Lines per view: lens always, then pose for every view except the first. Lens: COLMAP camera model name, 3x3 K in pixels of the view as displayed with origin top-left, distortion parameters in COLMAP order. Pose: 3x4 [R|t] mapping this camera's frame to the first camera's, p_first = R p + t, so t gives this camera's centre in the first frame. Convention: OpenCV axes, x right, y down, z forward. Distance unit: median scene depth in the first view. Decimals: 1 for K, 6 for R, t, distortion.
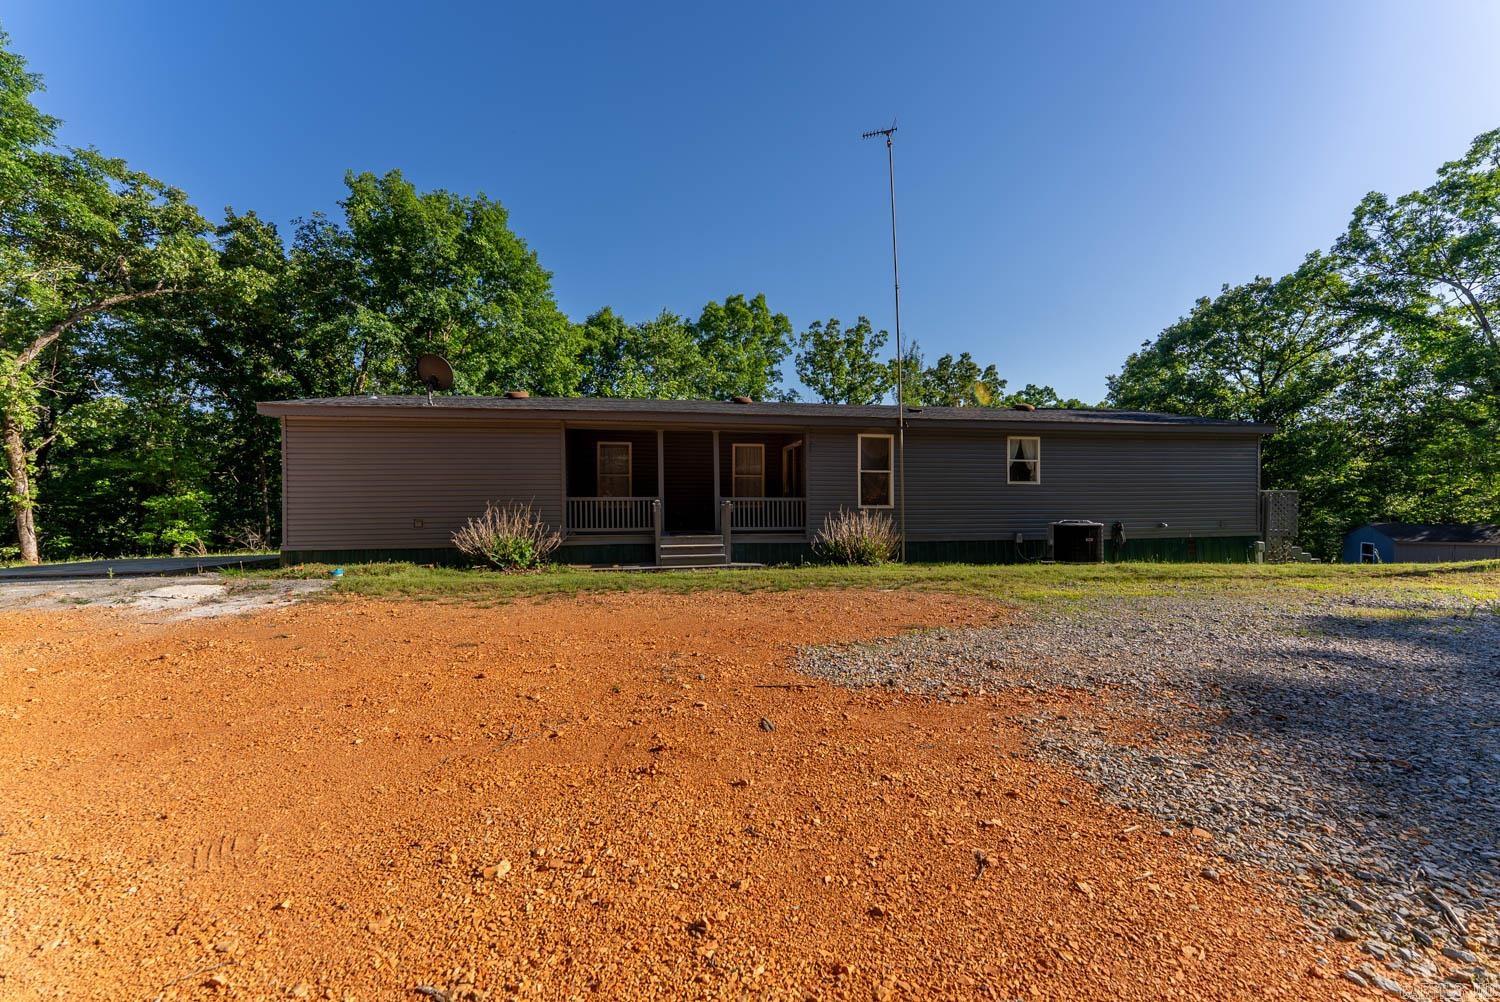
lens RADIAL K [[600.9, 0, 747.7], [0, 600.9, 504.1], [0, 0, 1]] dist [-0.001941, -0.000235]
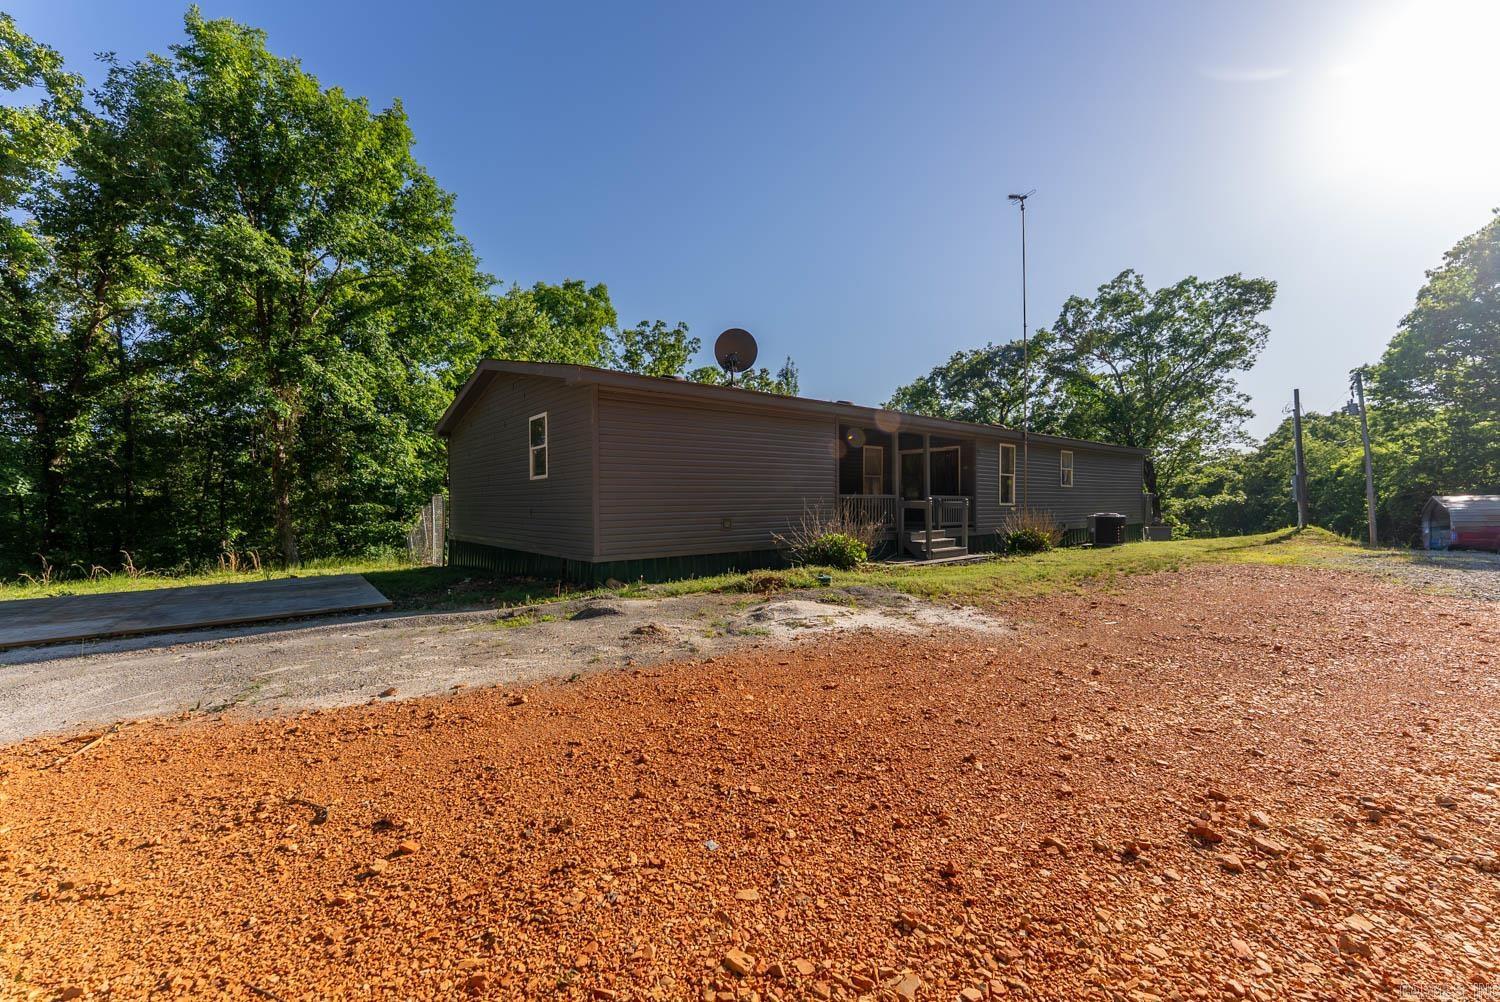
lens RADIAL K [[600.8, 0, 749.9], [0, 600.8, 483.0], [0, 0, 1]] dist [-0.000436, -0.000038]
pose [[0.872051, 0.015962, 0.489154, -0.387767], [0.002354, 0.999320, -0.036807, 0.002631], [-0.489408, 0.033250, 0.871421, 0.101541]]
